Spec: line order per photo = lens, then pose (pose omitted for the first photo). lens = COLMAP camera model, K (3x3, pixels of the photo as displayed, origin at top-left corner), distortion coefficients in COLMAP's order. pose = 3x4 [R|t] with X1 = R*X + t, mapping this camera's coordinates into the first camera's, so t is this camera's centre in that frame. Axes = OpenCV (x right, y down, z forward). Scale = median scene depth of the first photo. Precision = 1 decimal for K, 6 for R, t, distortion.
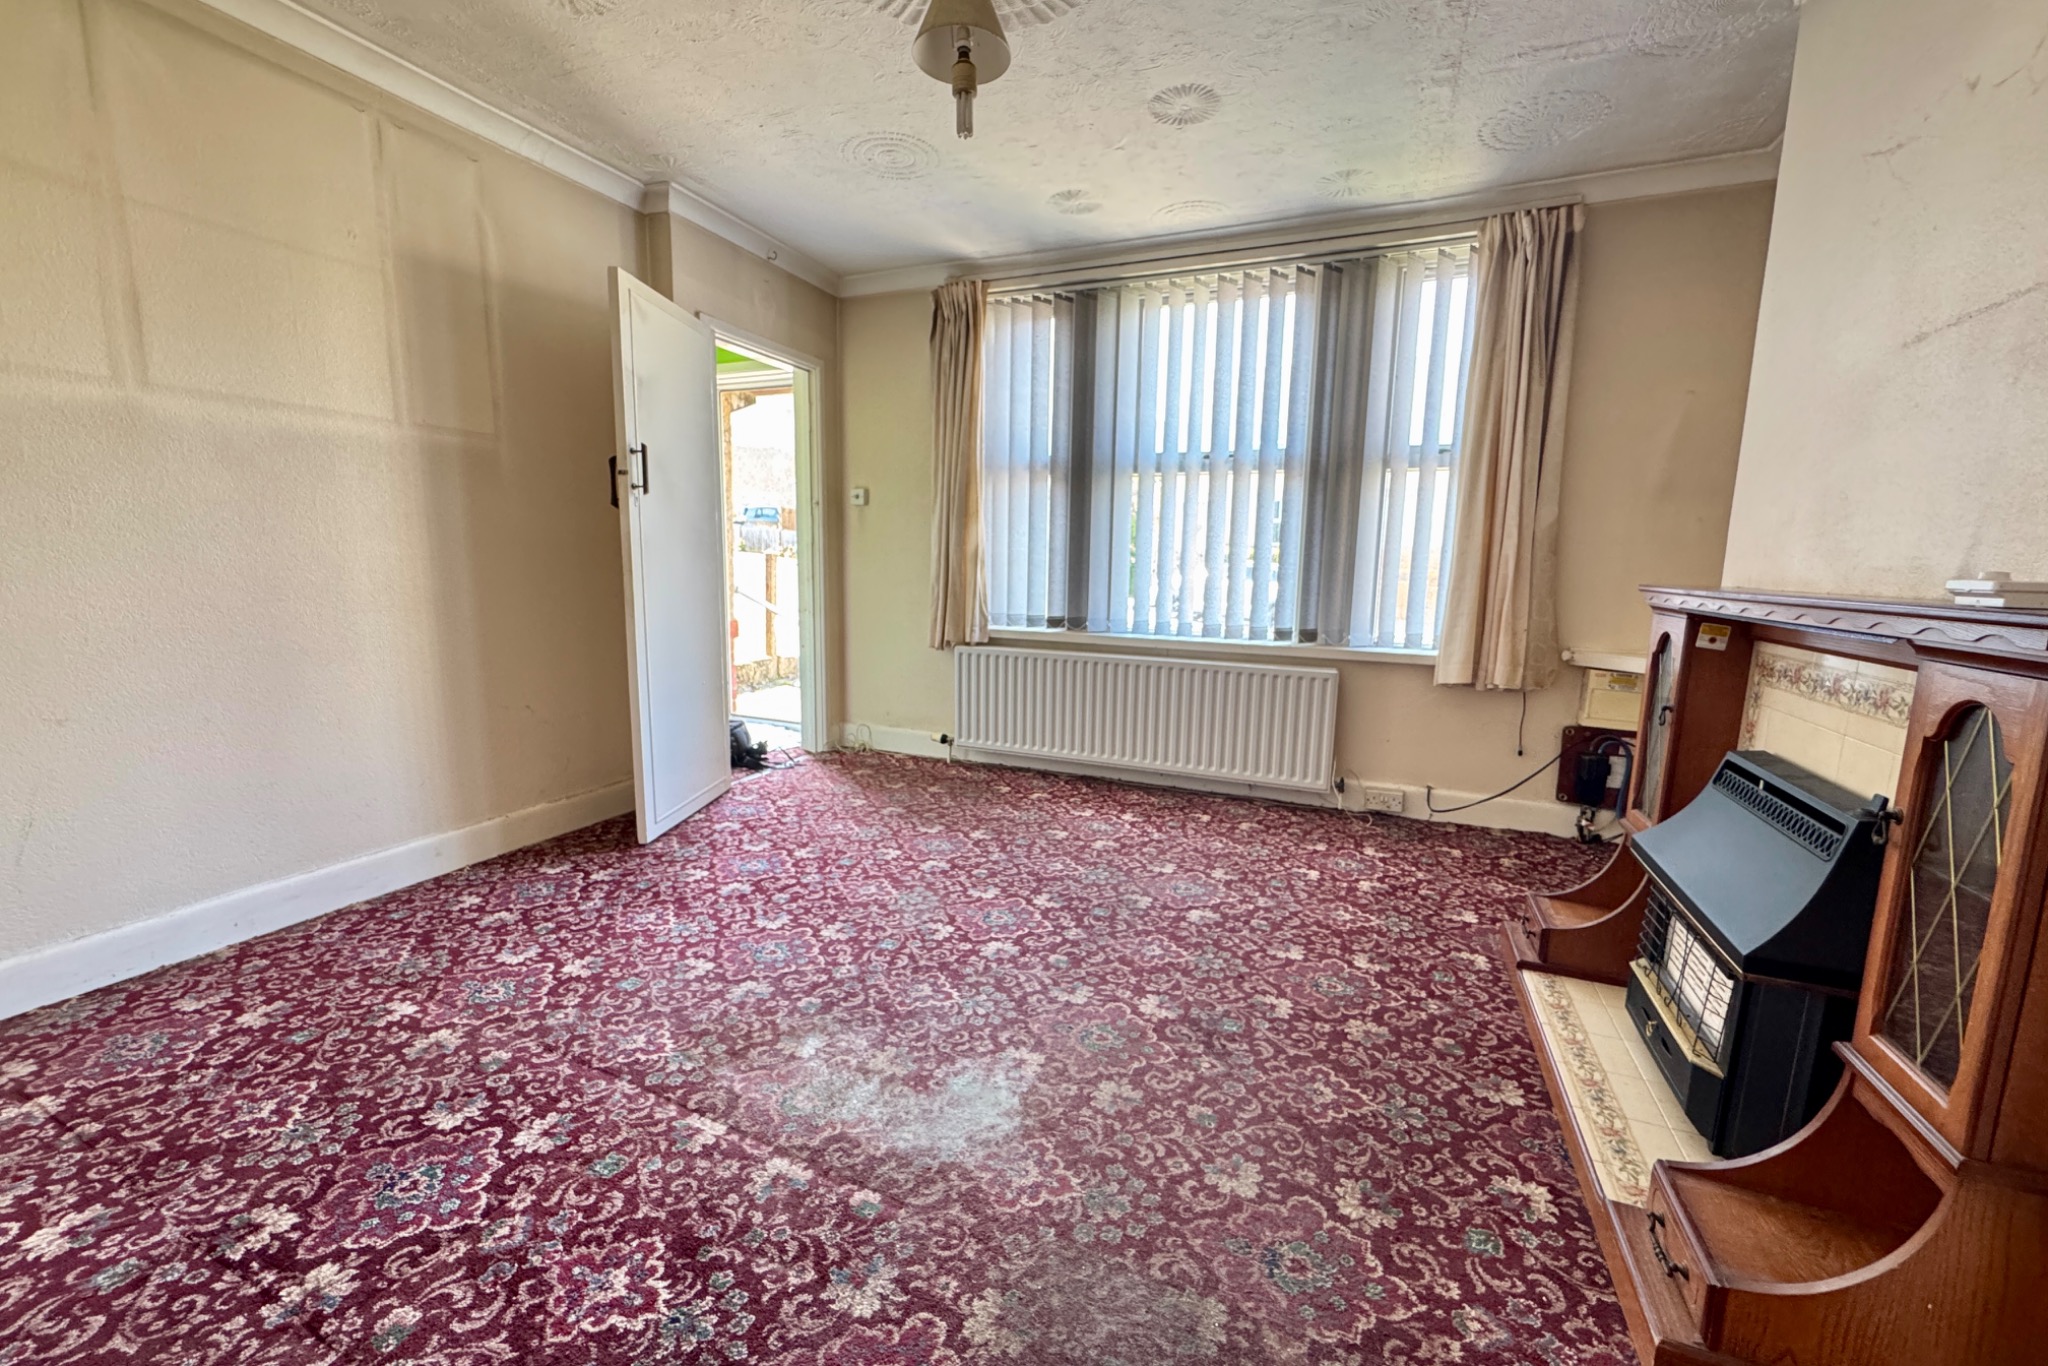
lens RADIAL K [[816.2, 0, 1024.3], [0, 816.2, 677.8], [0, 0, 1]] dist [-0.003331, 0.000683]
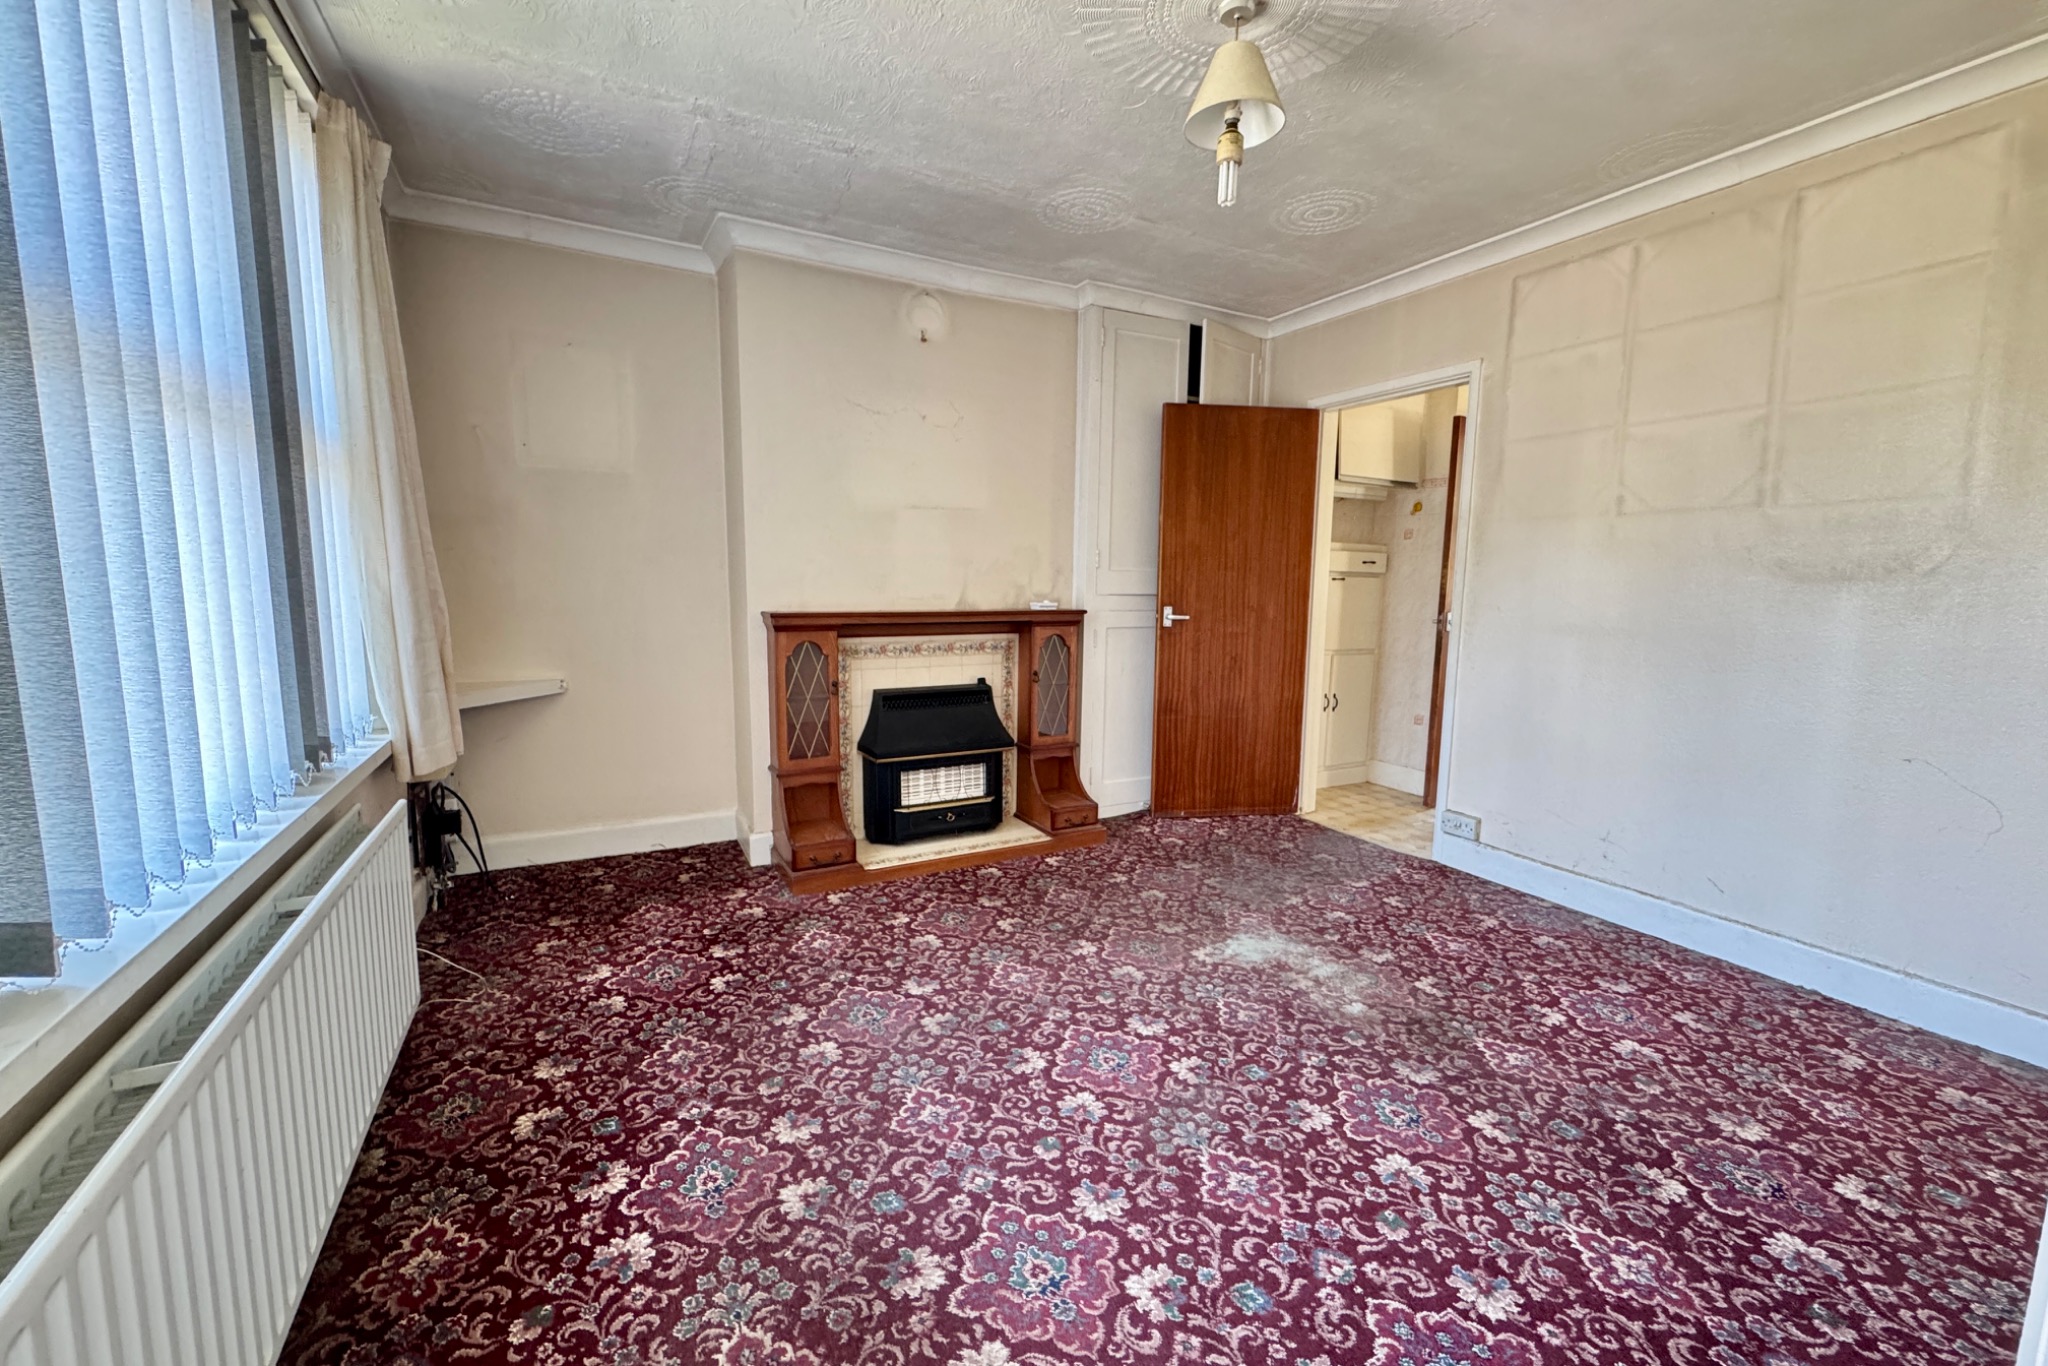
lens RADIAL K [[816.2, 0, 1021.8], [0, 816.2, 679.2], [0, 0, 1]] dist [-0.003331, 0.000683]
pose [[-0.781116, -0.104733, 0.615540, -0.460065], [0.064290, 0.967101, 0.246135, -0.304791], [-0.621068, 0.231833, -0.748684, 1.697833]]
